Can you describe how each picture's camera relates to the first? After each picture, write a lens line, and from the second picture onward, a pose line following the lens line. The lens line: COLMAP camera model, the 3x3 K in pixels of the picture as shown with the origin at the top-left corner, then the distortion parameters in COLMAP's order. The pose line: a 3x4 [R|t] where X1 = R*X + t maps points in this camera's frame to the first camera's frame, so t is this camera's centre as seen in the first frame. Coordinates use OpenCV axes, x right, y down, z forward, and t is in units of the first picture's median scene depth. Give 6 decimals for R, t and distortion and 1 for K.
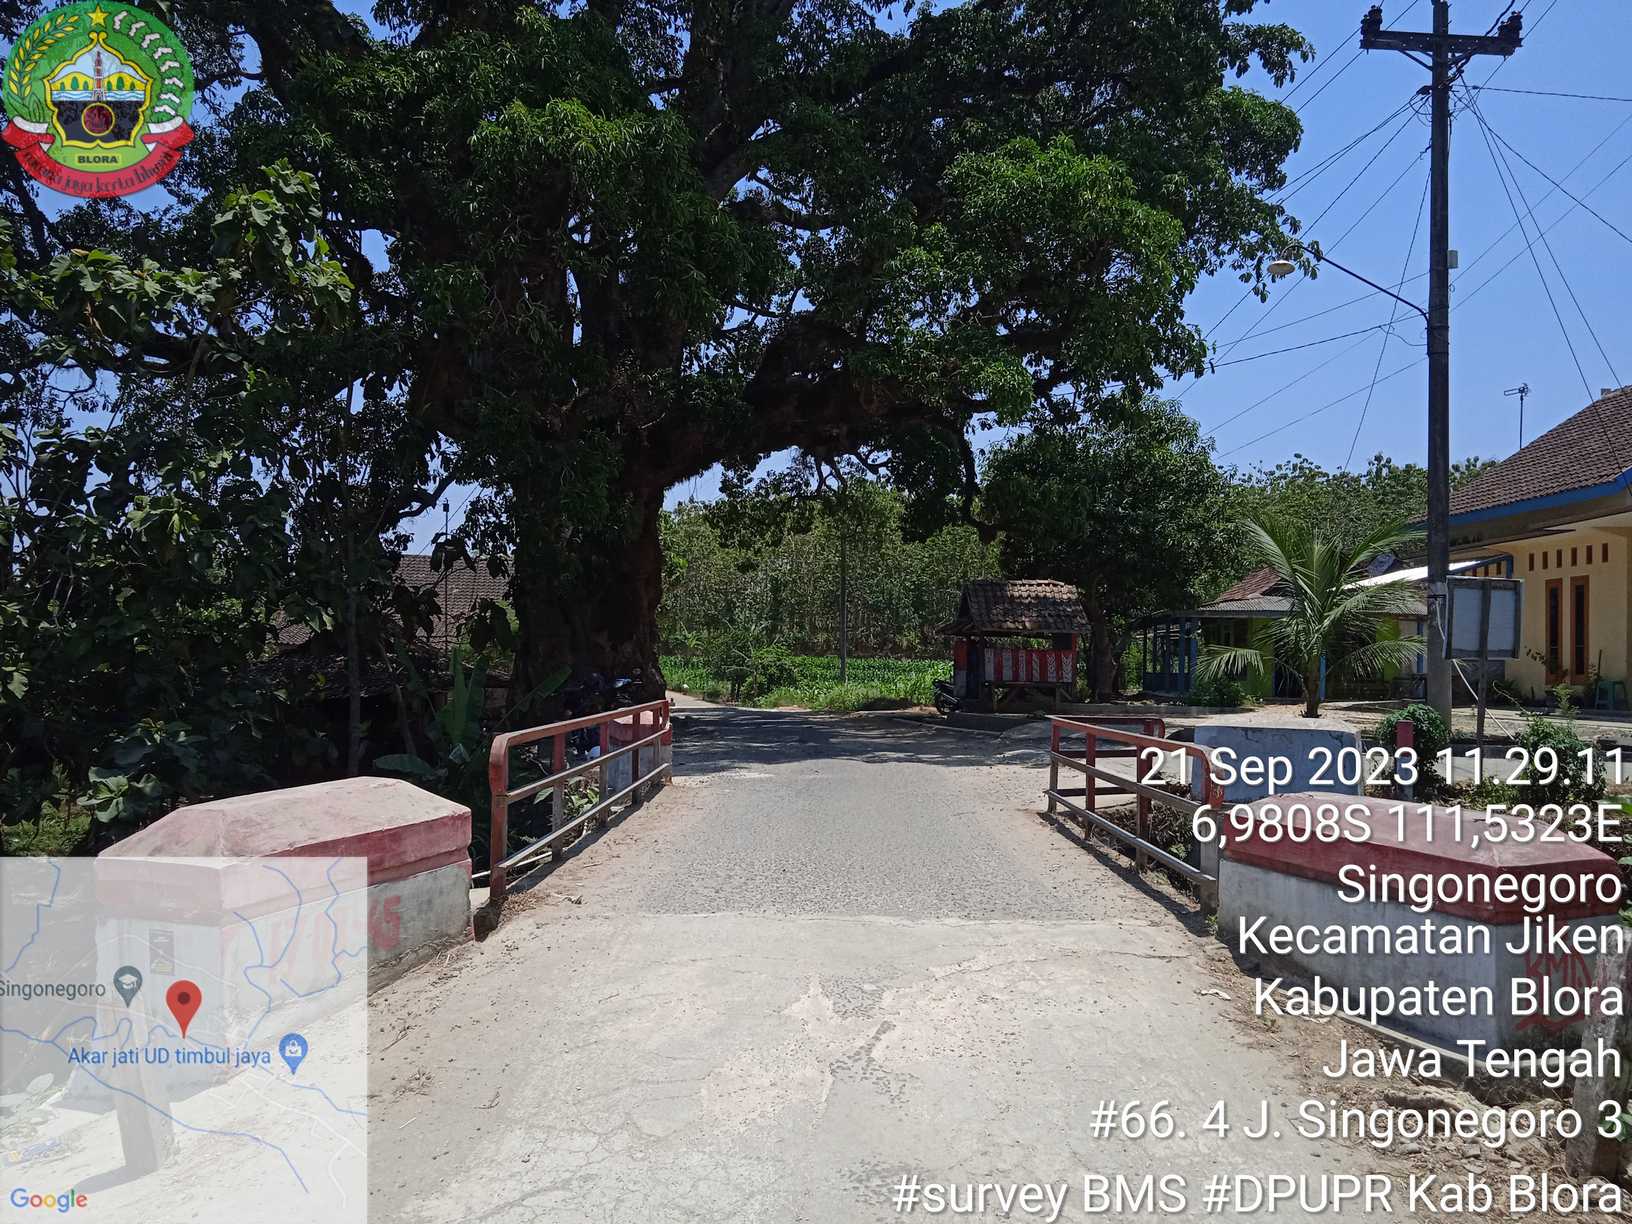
lens RADIAL K [[1351.8, 0, 803.9], [0, 1351.8, 650.5], [0, 0, 1]] dist [0.040560, -0.034077]
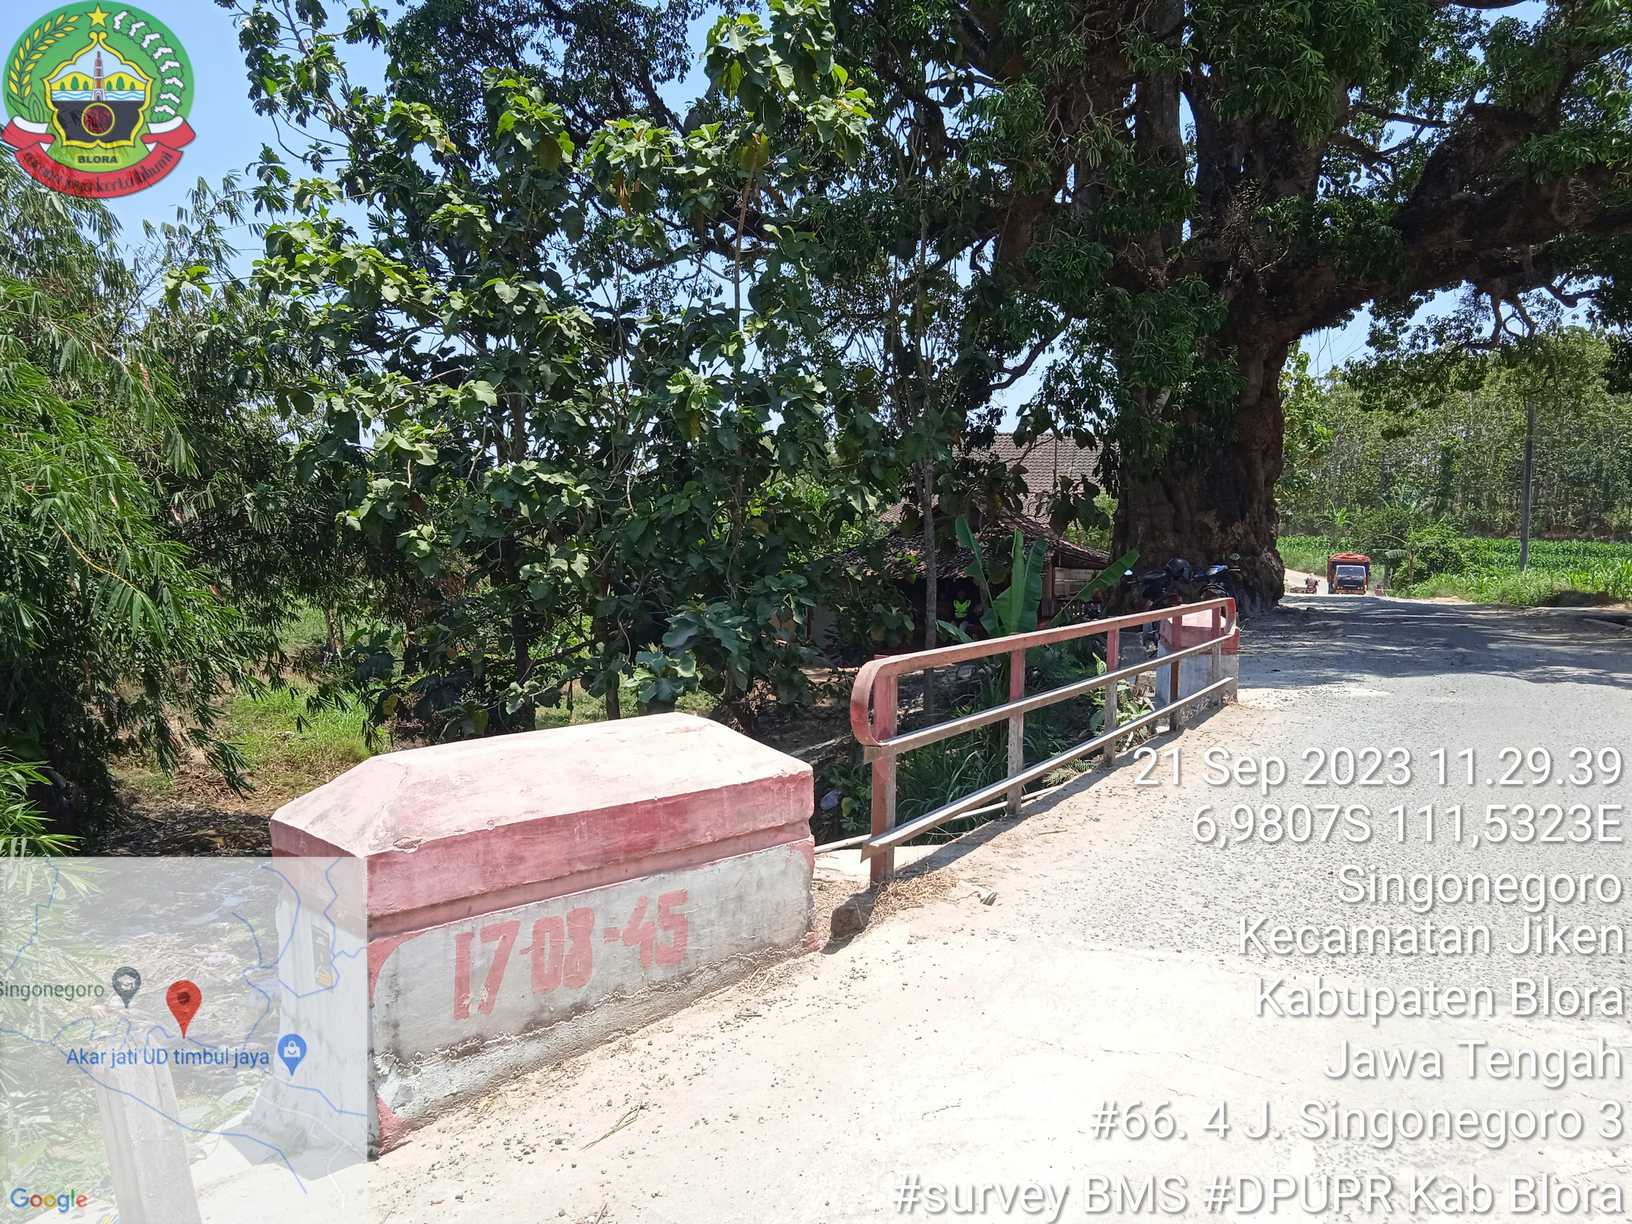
lens RADIAL K [[1351.8, 0, 817.4], [0, 1351.8, 628.7], [0, 0, 1]] dist [0.040560, -0.034077]
pose [[0.898305, 0.036350, -0.437866, 0.015304], [-0.004308, 0.997253, 0.073952, -0.001436], [0.439351, -0.064545, 0.895994, 0.099766]]
